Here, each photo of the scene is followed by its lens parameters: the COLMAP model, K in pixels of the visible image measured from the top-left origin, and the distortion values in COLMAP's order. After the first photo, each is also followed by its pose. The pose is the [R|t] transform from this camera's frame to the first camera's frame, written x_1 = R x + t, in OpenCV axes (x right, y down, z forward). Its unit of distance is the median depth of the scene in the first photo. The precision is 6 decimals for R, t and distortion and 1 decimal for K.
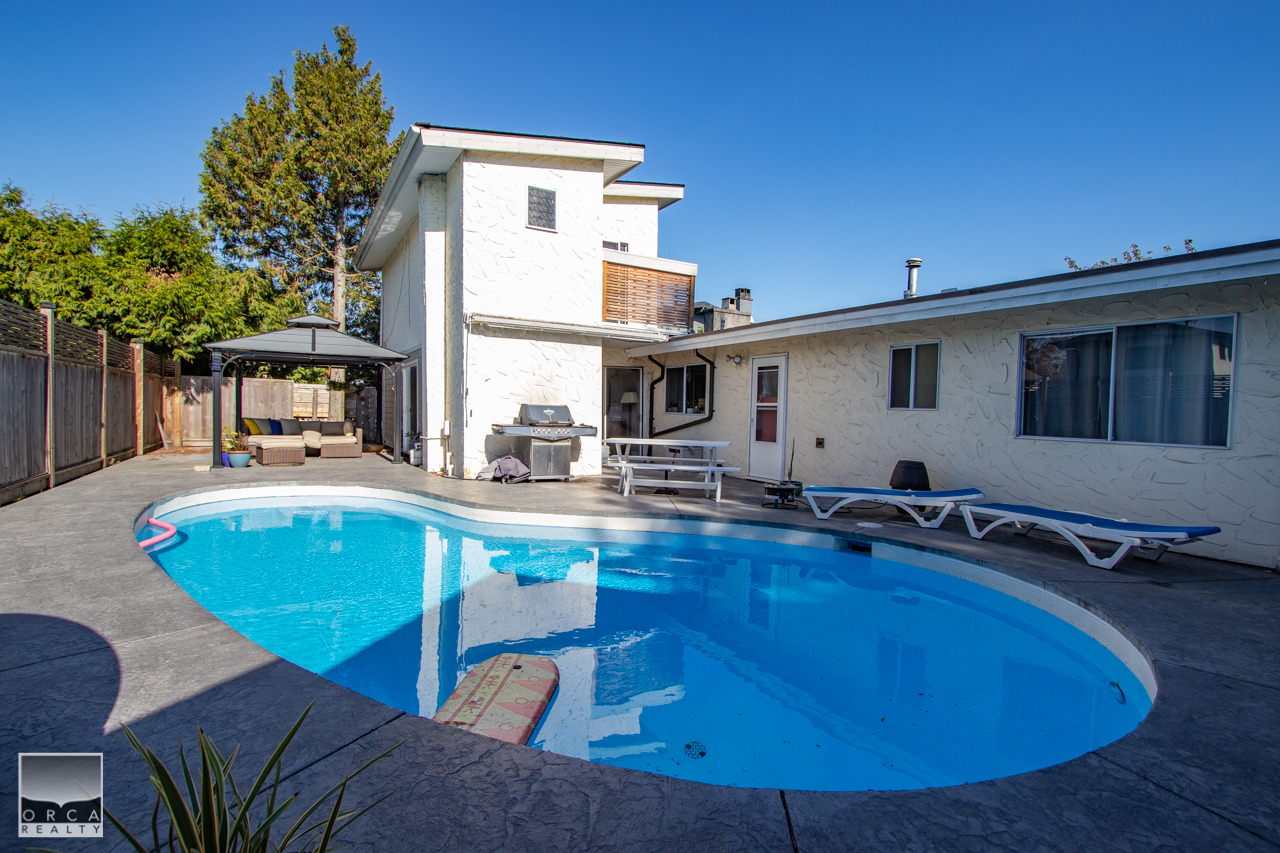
lens RADIAL K [[612.9, 0, 640.0], [0, 612.9, 426.5], [0, 0, 1]] dist [-0.000806, -0.000066]
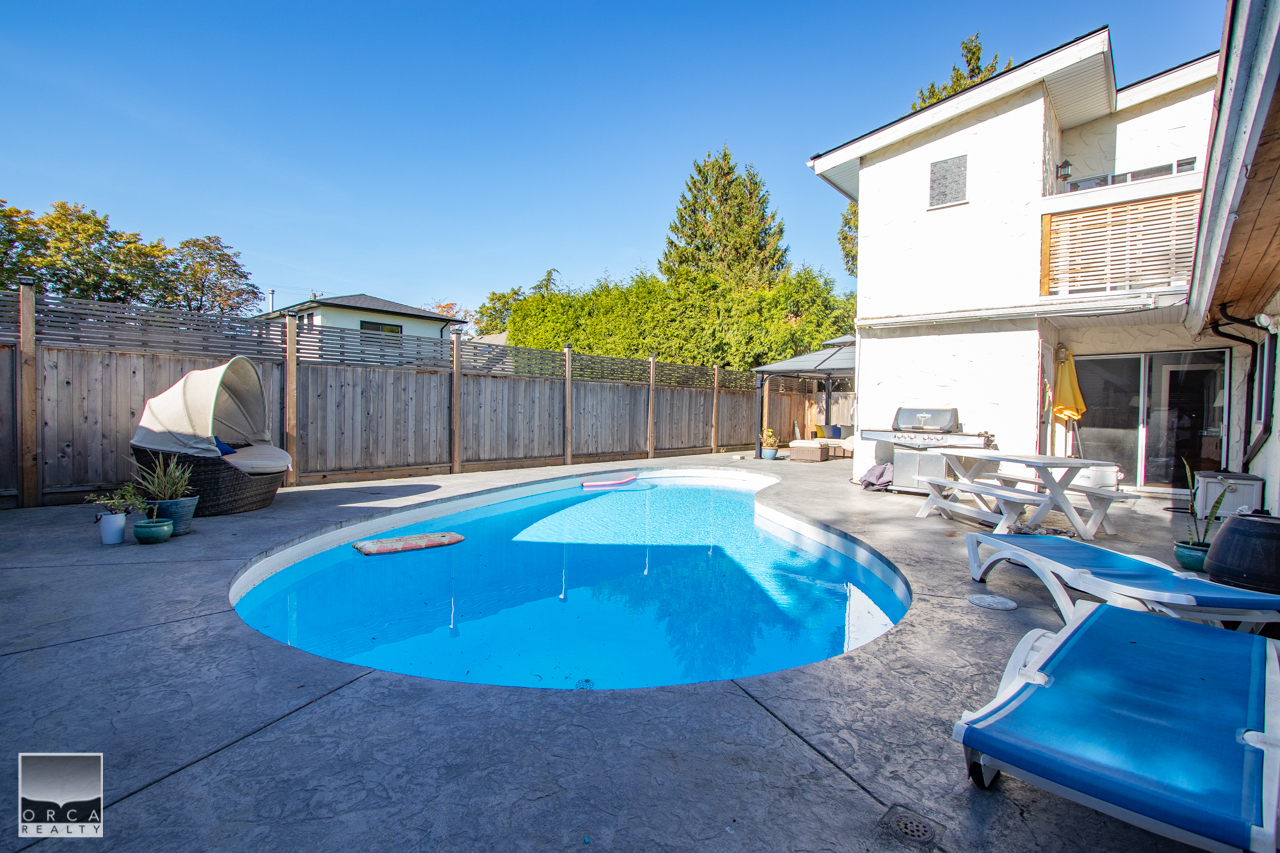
lens RADIAL K [[612.9, 0, 640.0], [0, 612.9, 426.5], [0, 0, 1]] dist [-0.000806, -0.000066]
pose [[0.330594, 0.011633, -0.943701, 0.520325], [-0.036302, 0.999341, -0.000398, 0.005976], [0.943075, 0.034390, 0.330799, 0.315360]]
